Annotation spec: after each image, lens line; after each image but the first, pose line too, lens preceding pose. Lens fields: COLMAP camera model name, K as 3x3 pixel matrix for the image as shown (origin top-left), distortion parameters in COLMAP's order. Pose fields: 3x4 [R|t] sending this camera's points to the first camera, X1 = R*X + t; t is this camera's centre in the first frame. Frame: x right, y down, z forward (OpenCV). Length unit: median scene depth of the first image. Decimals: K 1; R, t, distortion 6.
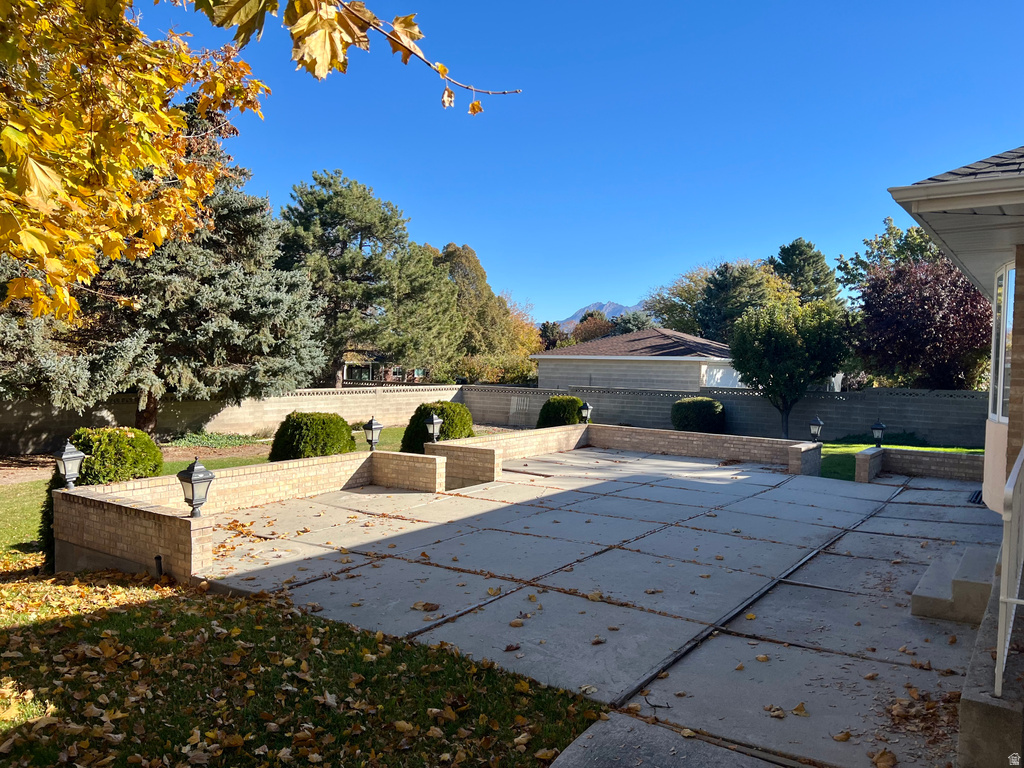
lens RADIAL K [[775.6, 0, 510.9], [0, 775.6, 385.7], [0, 0, 1]] dist [0.054964, -0.009121]
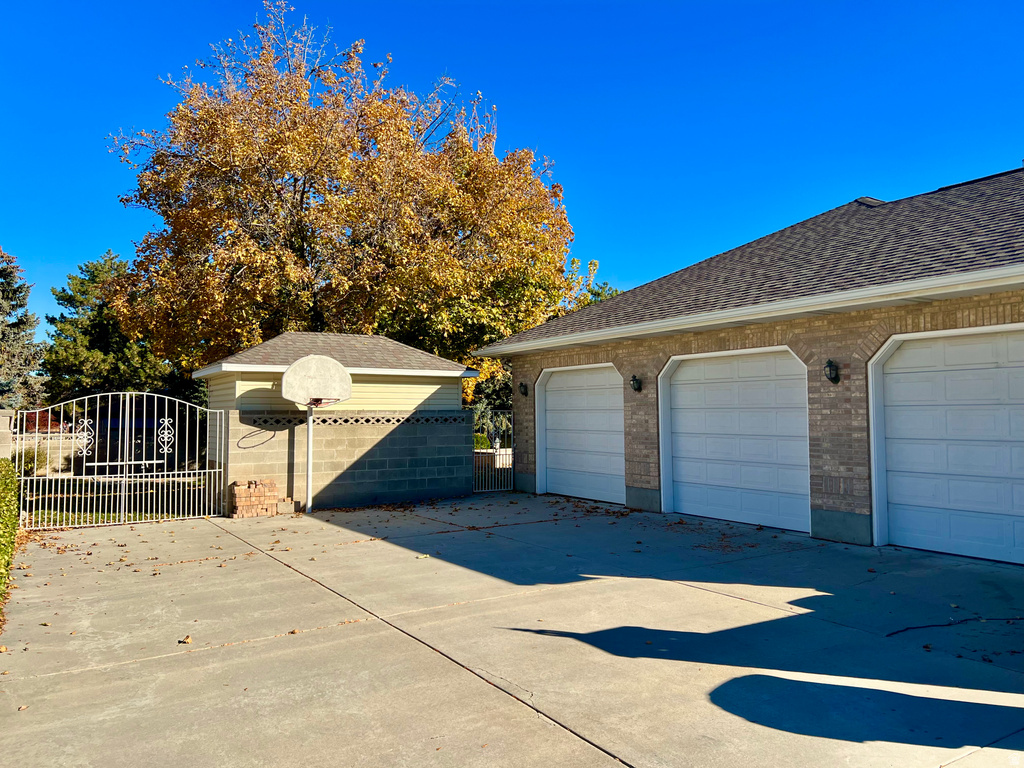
lens RADIAL K [[775.6, 0, 513.0], [0, 775.6, 381.7], [0, 0, 1]] dist [0.054964, -0.009121]
pose [[0.915573, -0.037976, -0.400354, 0.410230], [0.010413, 0.997436, -0.070799, 0.027147], [0.402016, 0.060653, 0.913621, -0.821293]]
